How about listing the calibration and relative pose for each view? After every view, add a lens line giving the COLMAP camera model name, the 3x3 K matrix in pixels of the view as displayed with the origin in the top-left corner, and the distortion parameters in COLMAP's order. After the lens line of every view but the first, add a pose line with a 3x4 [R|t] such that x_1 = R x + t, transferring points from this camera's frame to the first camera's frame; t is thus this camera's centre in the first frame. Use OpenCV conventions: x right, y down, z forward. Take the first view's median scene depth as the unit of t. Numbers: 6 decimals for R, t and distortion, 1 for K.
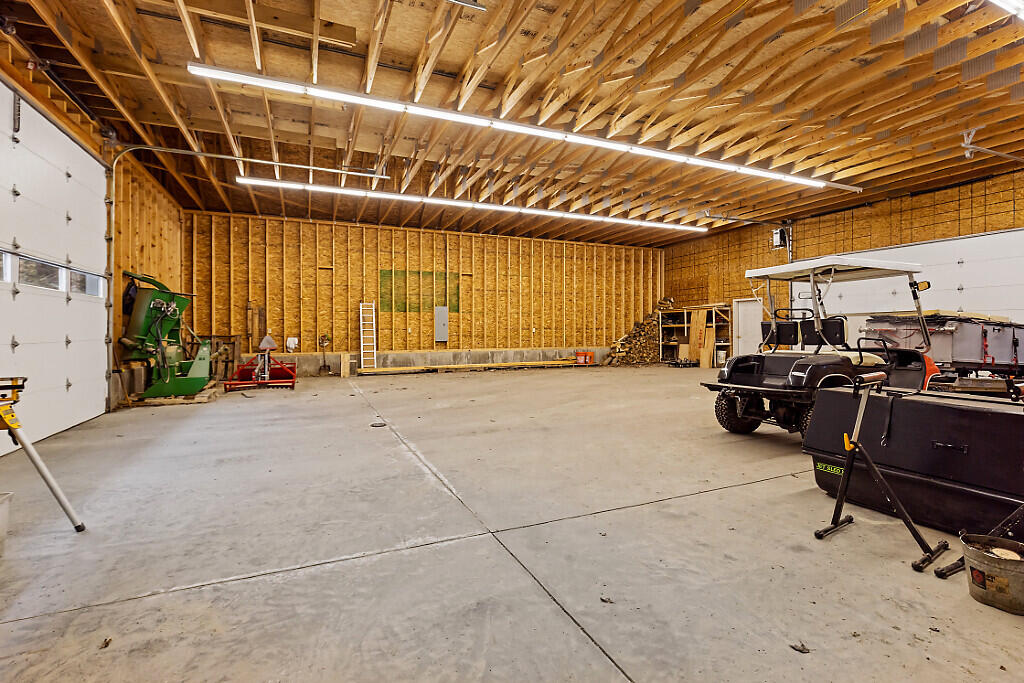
lens RADIAL K [[472.0, 0, 511.1], [0, 472.0, 334.0], [0, 0, 1]] dist [-0.003368, -0.000195]
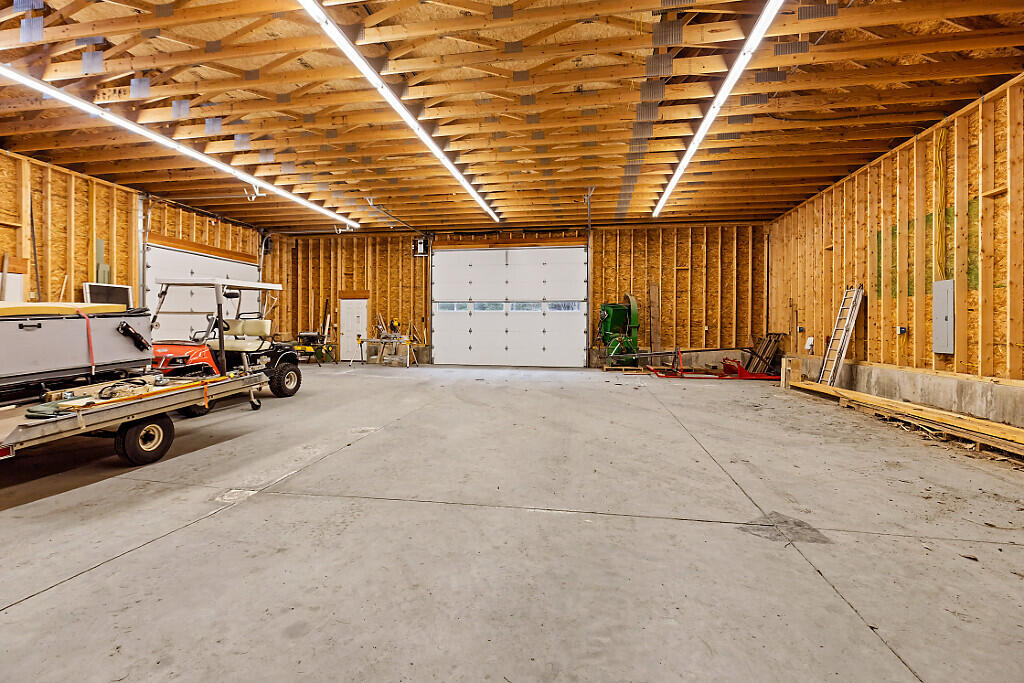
lens RADIAL K [[472.0, 0, 509.5], [0, 472.0, 331.8], [0, 0, 1]] dist [-0.003368, -0.000195]
pose [[-0.557082, 0.010595, -0.830390, 0.995050], [-0.012322, 0.999703, 0.021021, -0.024992], [0.830366, 0.021942, -0.556786, 1.801874]]
